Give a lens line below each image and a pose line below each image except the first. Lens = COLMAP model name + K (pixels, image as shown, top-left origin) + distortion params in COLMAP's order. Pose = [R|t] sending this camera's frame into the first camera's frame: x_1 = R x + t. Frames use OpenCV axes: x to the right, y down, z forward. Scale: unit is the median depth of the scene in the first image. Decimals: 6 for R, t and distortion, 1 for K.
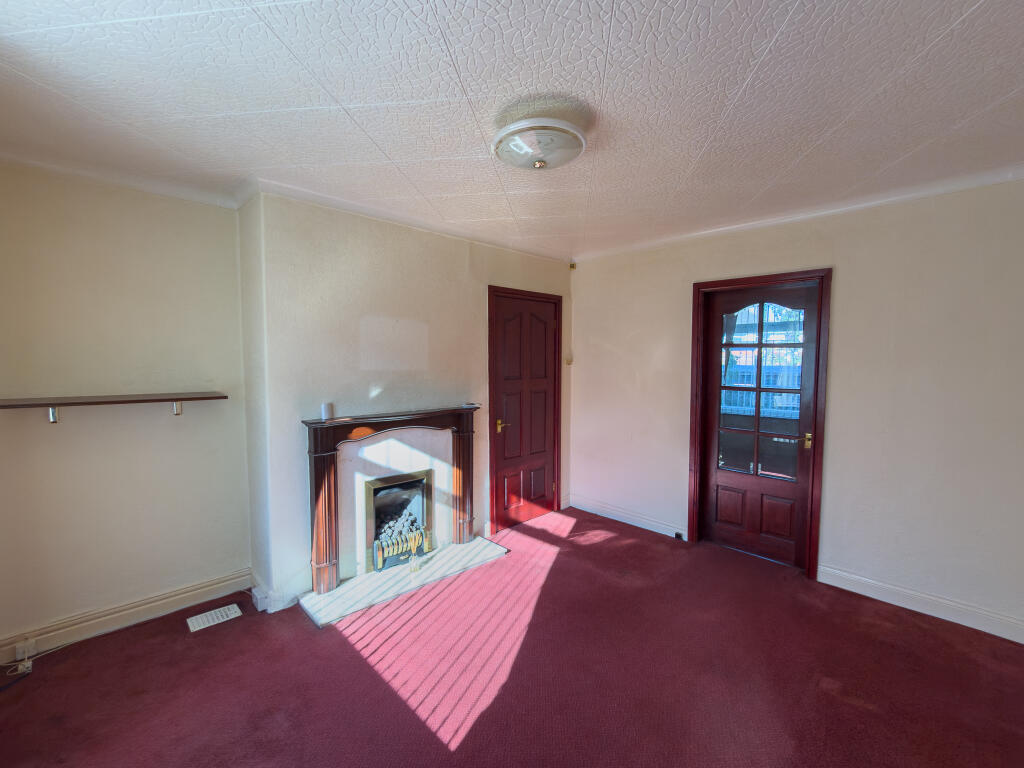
lens RADIAL K [[438.8, 0, 520.0], [0, 438.8, 382.2], [0, 0, 1]] dist [0.000362, -0.000071]
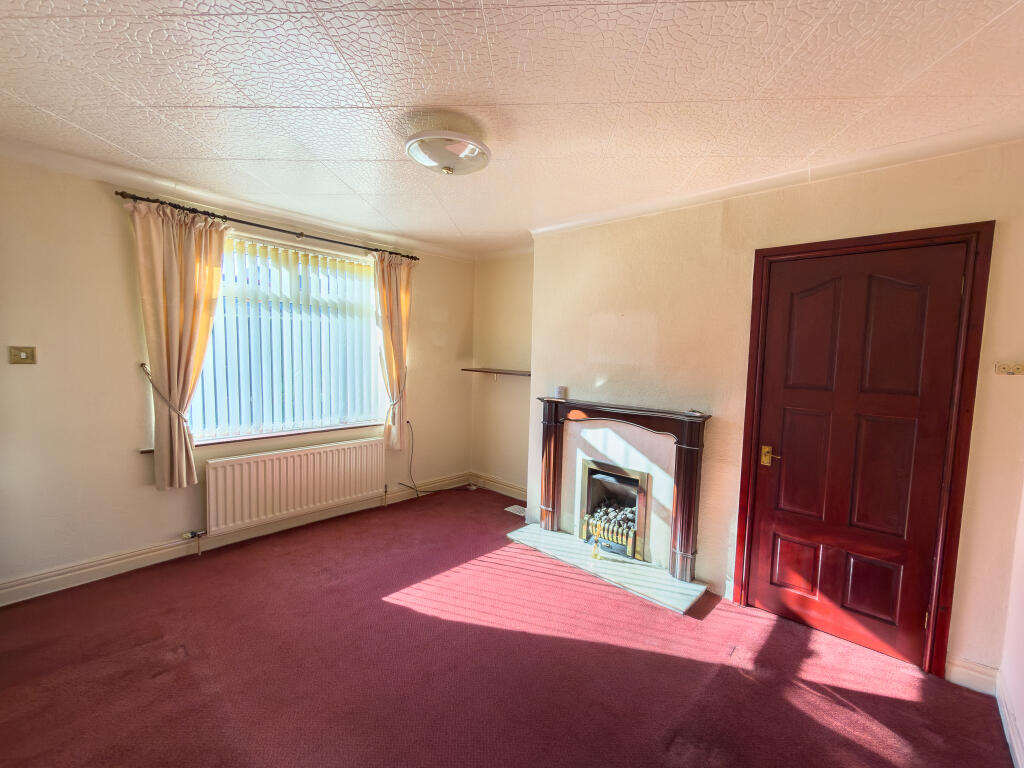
lens RADIAL K [[438.8, 0, 517.3], [0, 438.8, 385.6], [0, 0, 1]] dist [0.000362, -0.000071]
pose [[0.073334, 0.078897, -0.994182, 0.728934], [-0.078400, 0.994237, 0.073118, -0.032759], [0.994221, 0.072582, 0.079097, 0.693681]]
